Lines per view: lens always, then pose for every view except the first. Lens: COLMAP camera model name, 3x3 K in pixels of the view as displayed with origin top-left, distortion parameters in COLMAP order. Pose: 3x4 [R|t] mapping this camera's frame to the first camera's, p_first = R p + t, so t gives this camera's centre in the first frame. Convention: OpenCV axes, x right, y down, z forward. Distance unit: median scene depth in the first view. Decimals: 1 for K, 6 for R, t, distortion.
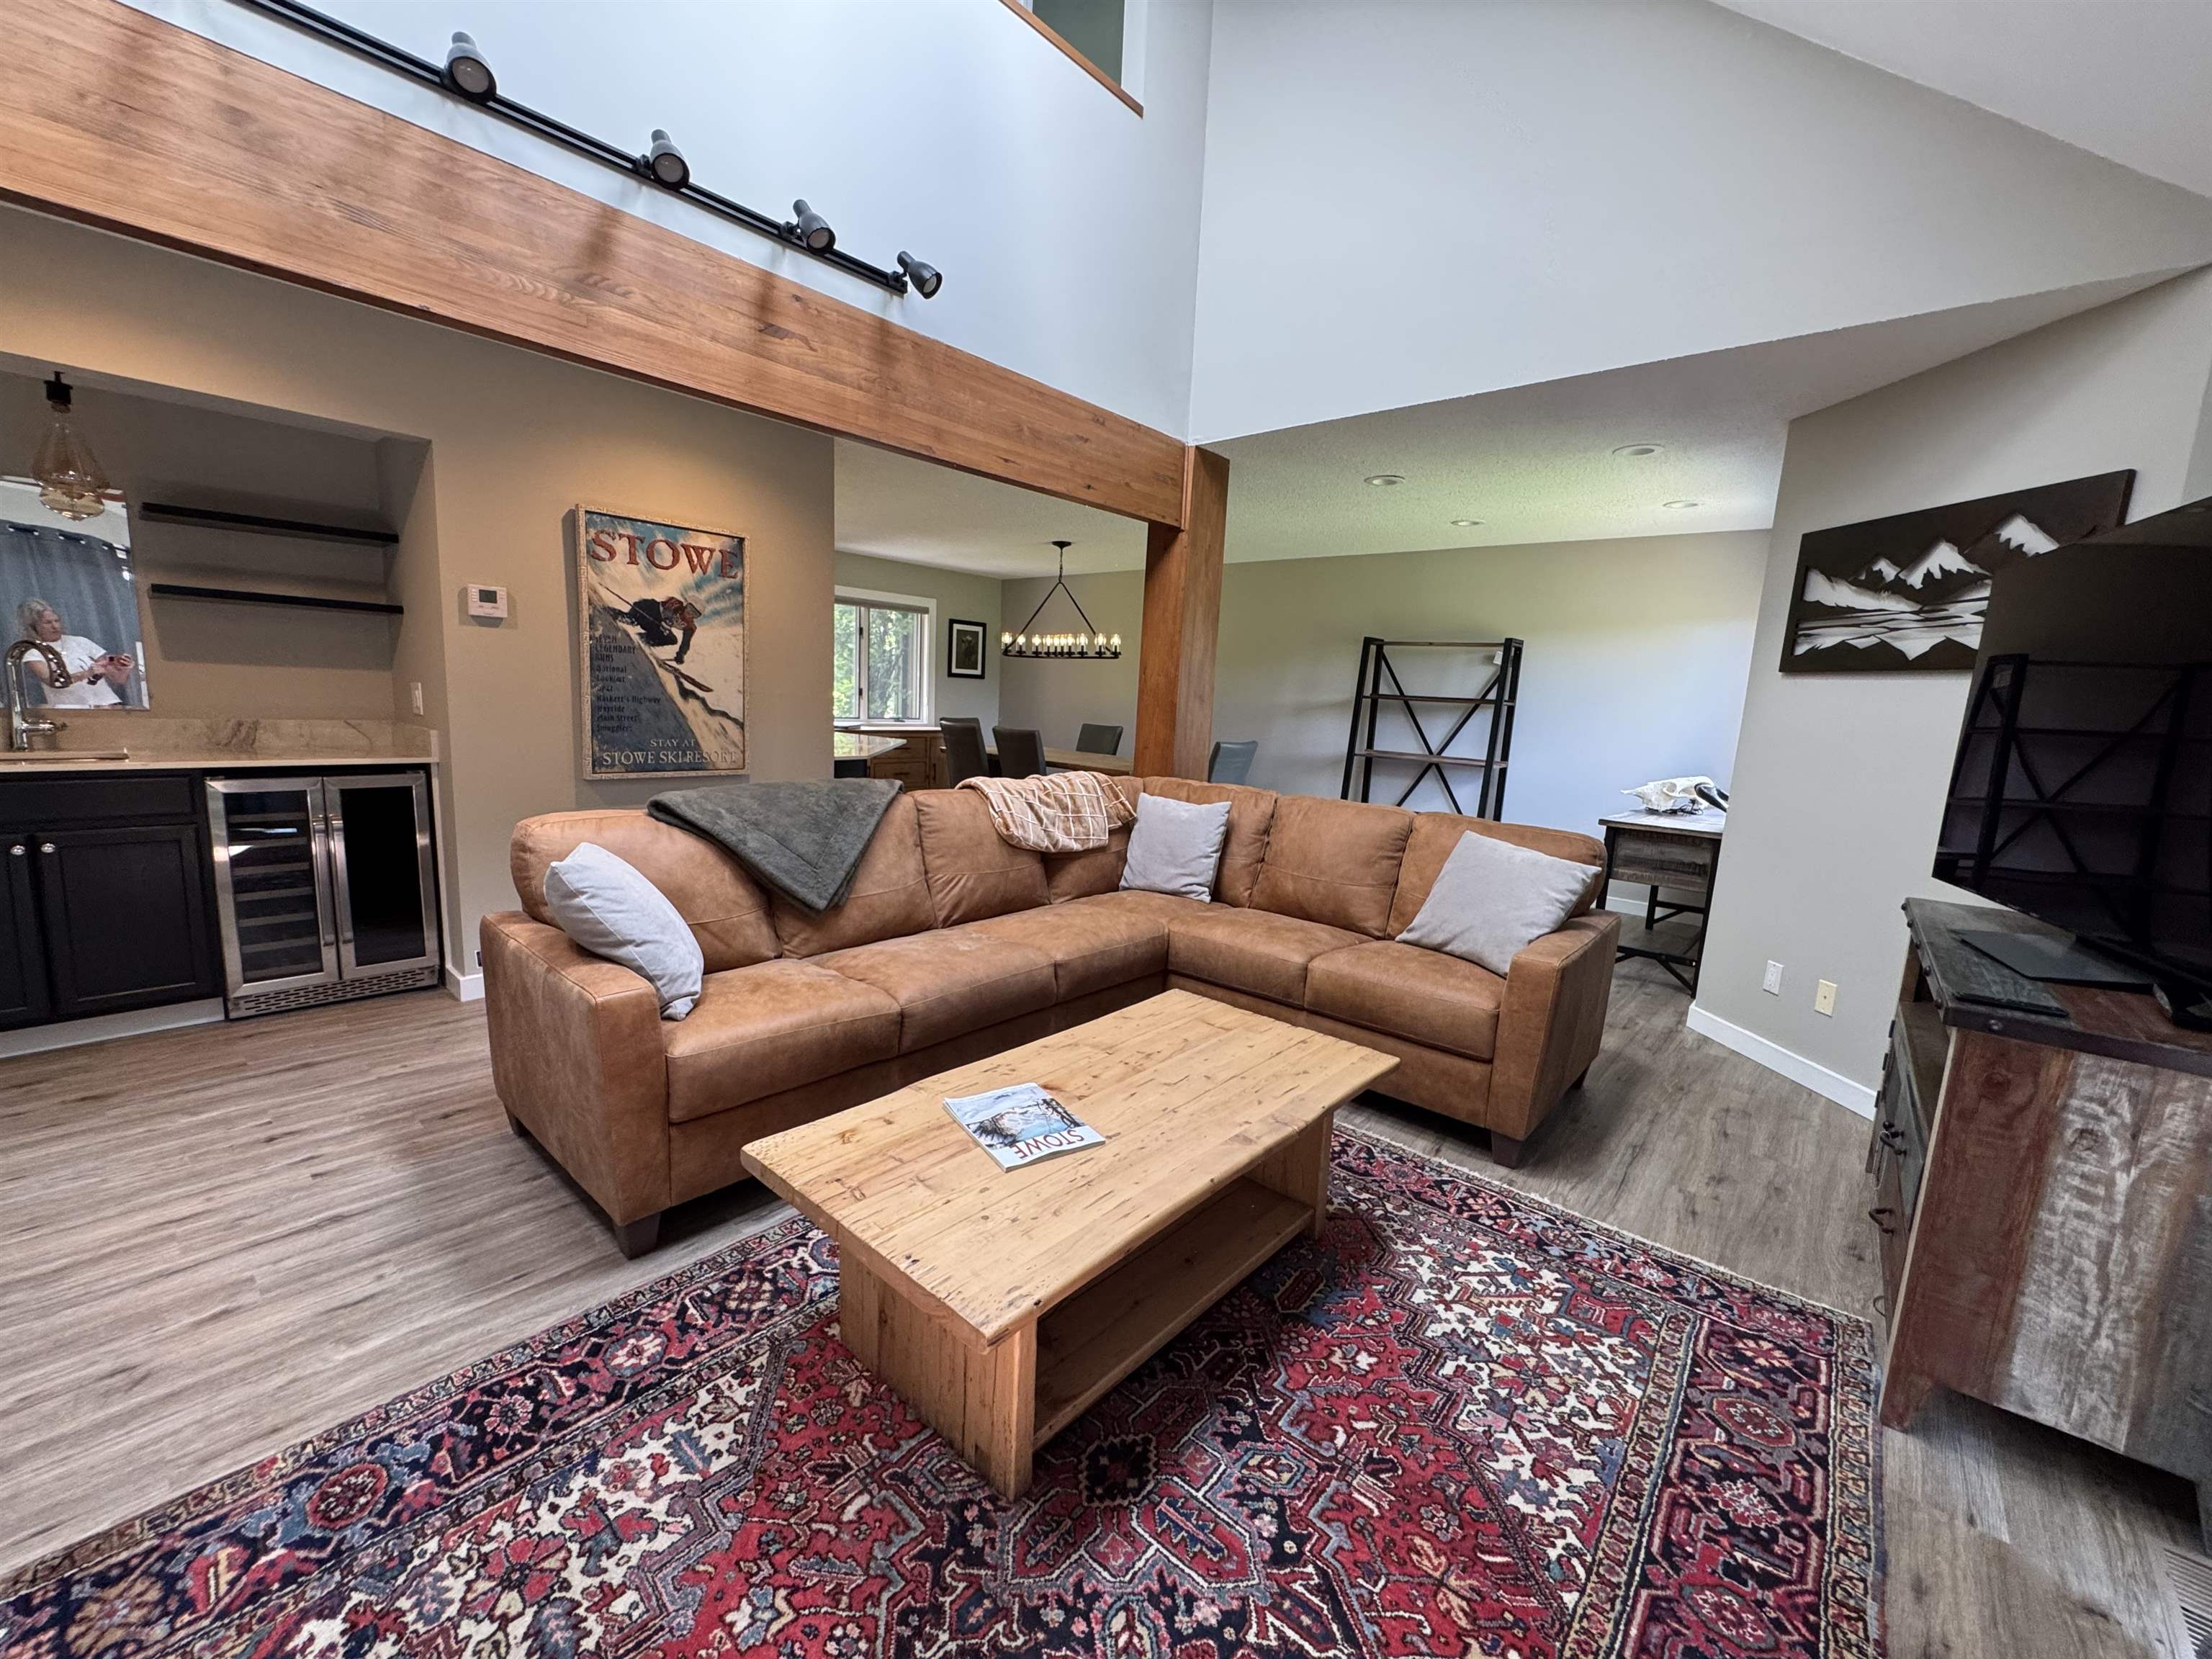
lens RADIAL K [[883.6, 0, 1100.8], [0, 883.6, 831.8], [0, 0, 1]] dist [-0.002303, -0.000044]
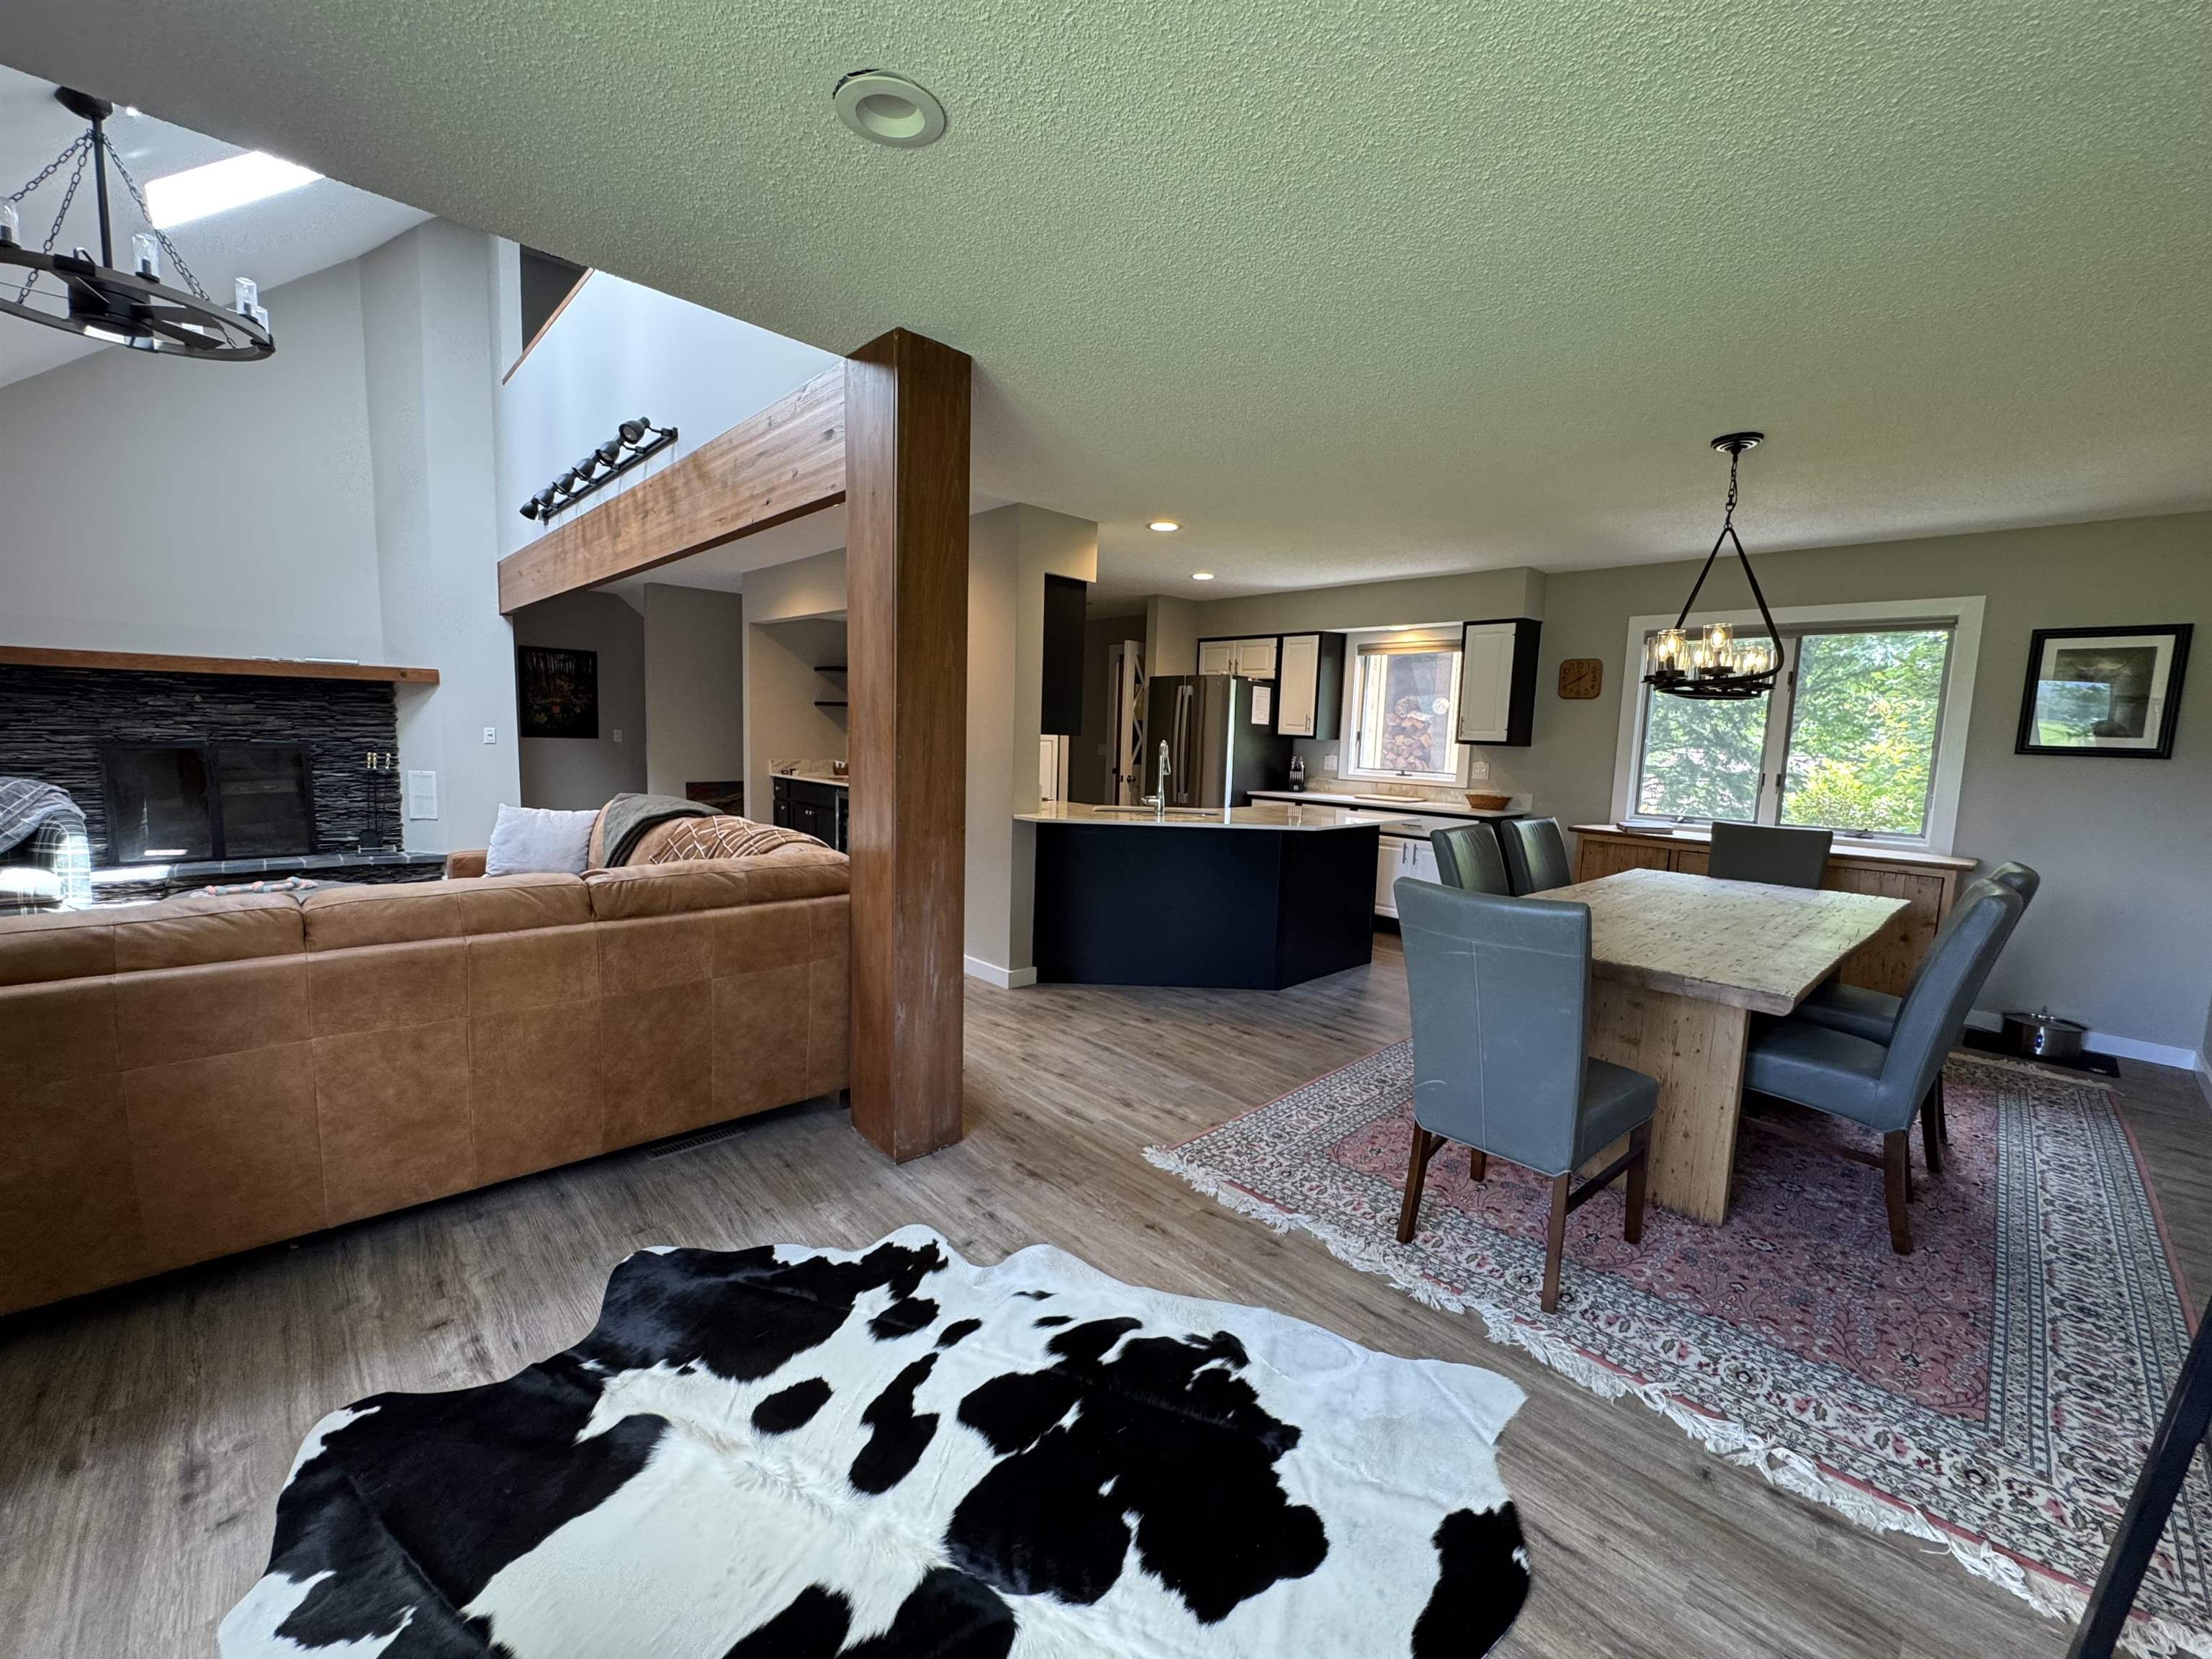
lens RADIAL K [[883.6, 0, 1110.2], [0, 883.6, 829.1], [0, 0, 1]] dist [-0.002303, -0.000044]
pose [[-0.084804, 0.057459, -0.994740, 1.268816], [-0.191304, 0.978824, 0.072849, -0.302703], [0.977860, 0.196476, -0.072016, 2.188187]]
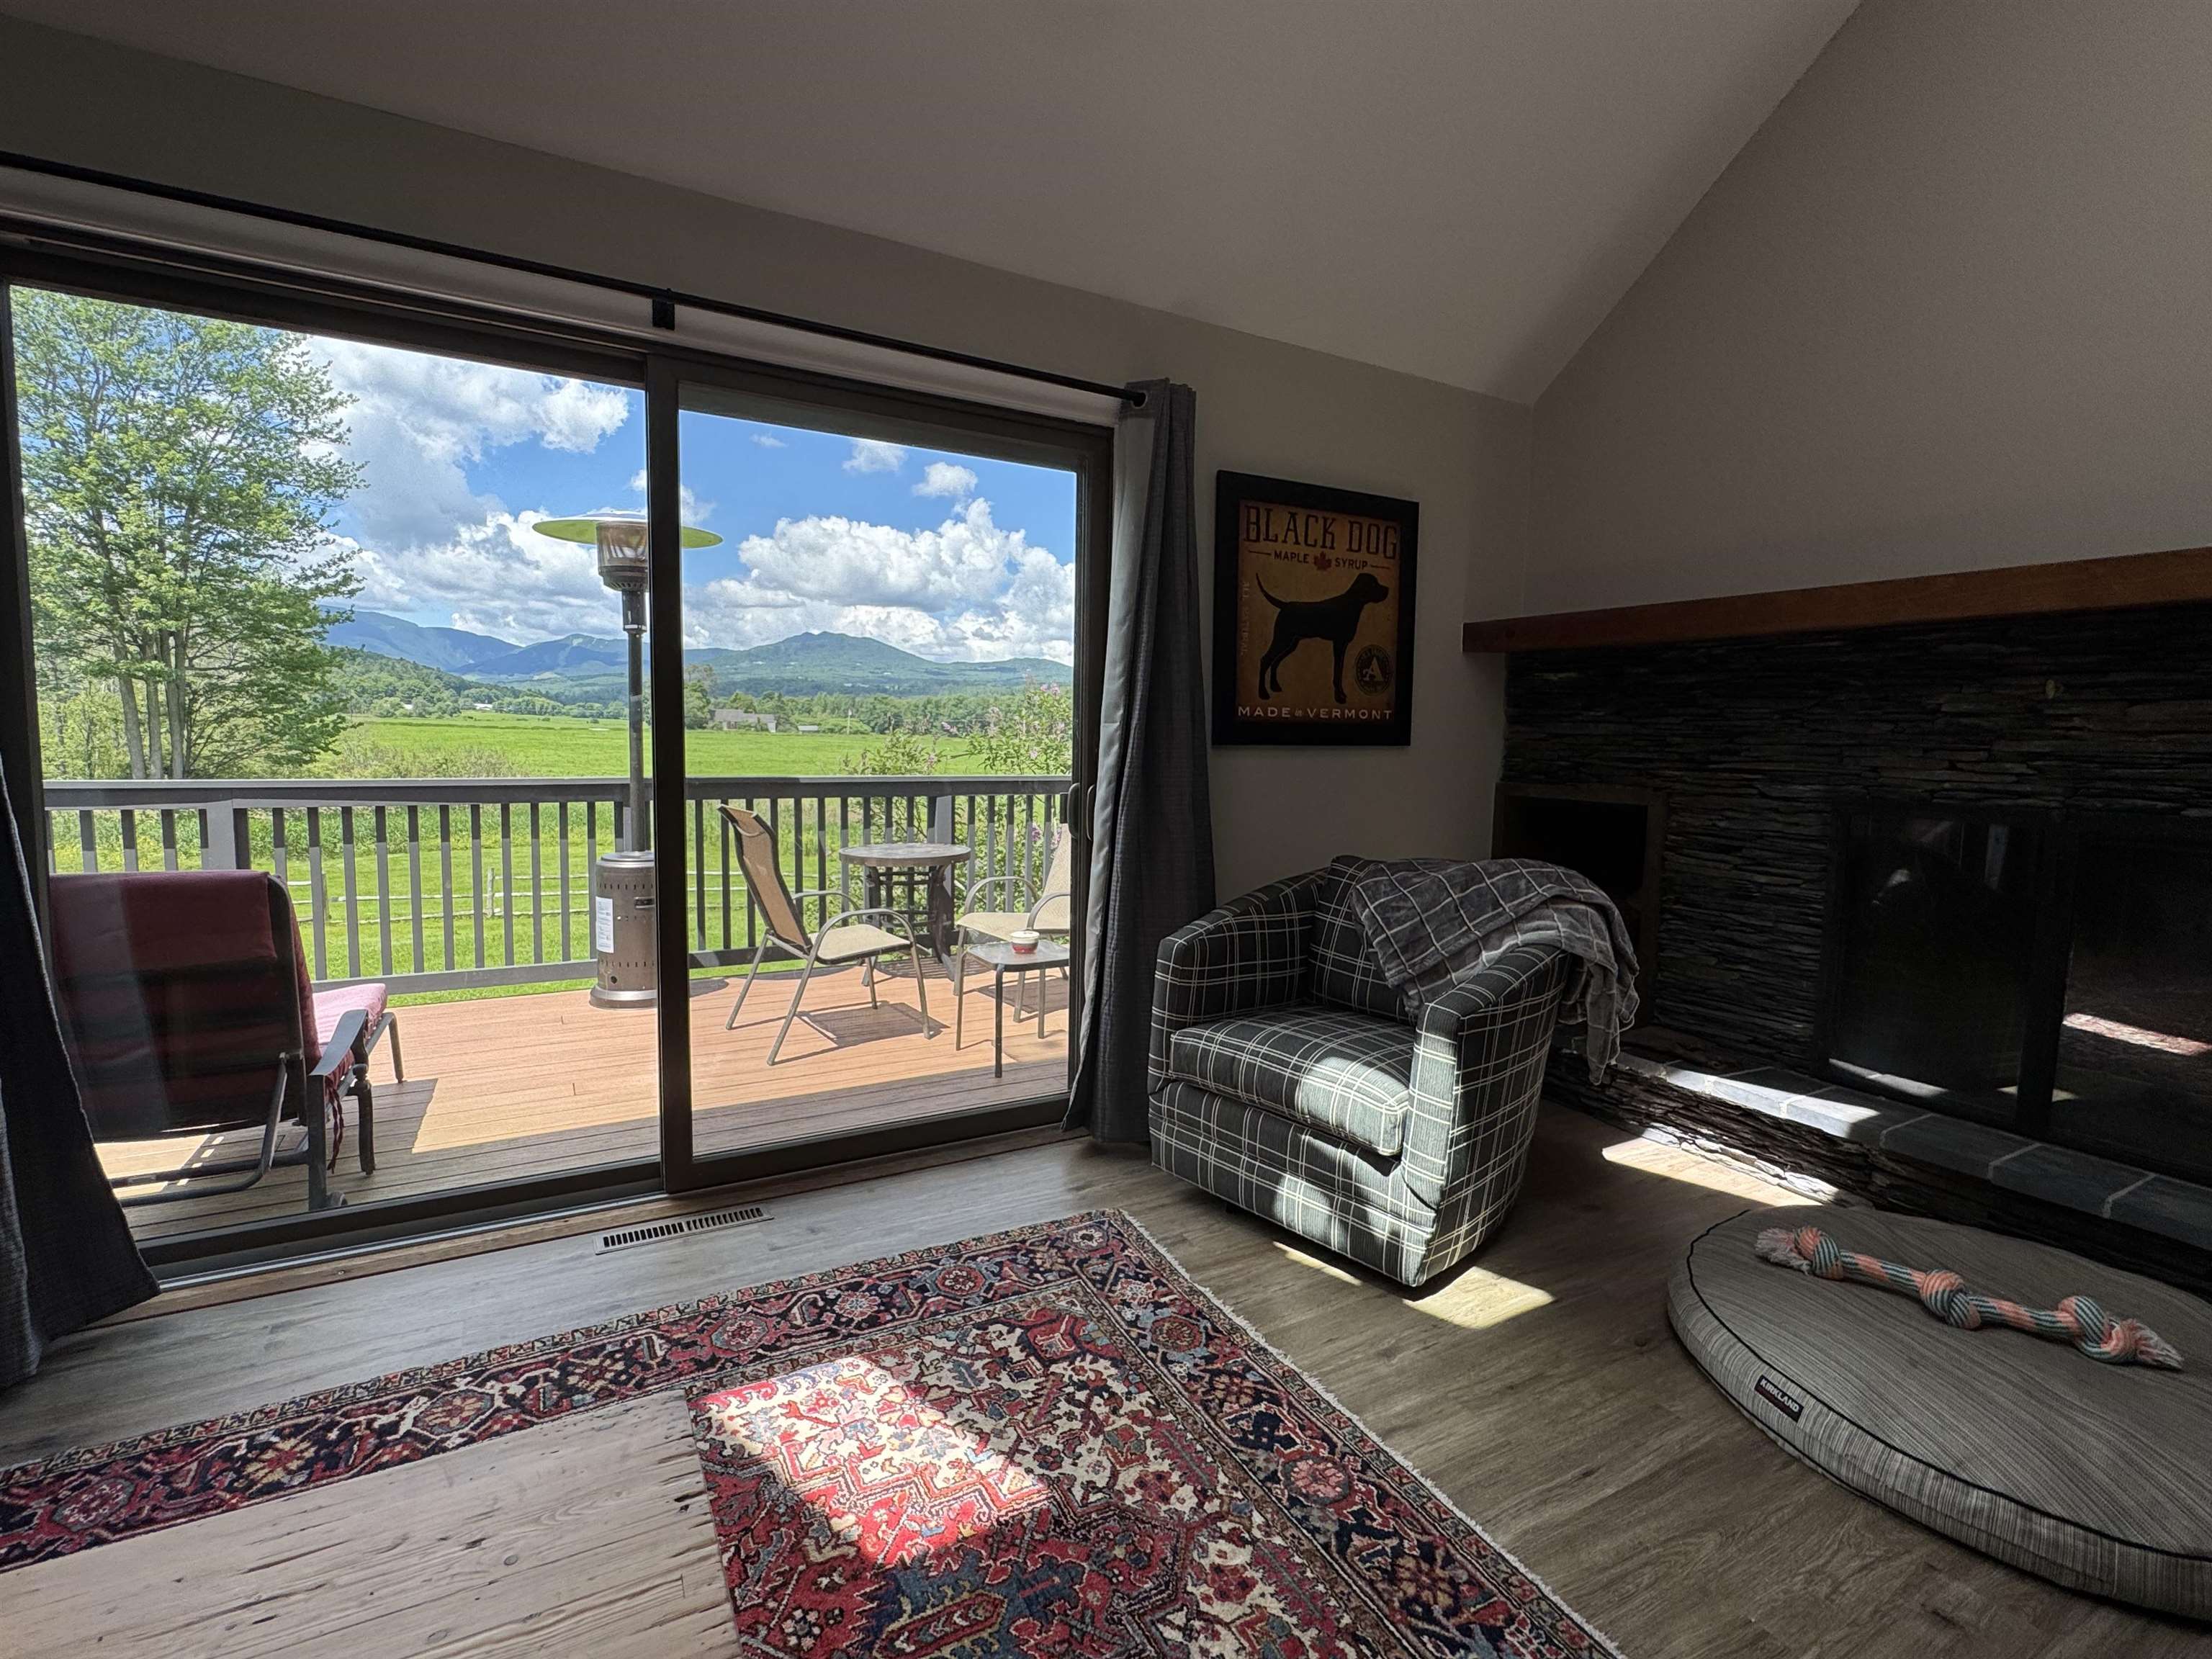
lens RADIAL K [[1028.3, 0, 1097.6], [0, 1028.3, 826.7], [0, 0, 1]] dist [-0.001179, -0.000582]
pose [[-0.940254, -0.097788, 0.326130, -0.382609], [-0.014192, 0.968291, 0.249420, -0.108848], [-0.340179, 0.229890, -0.911827, 0.788615]]
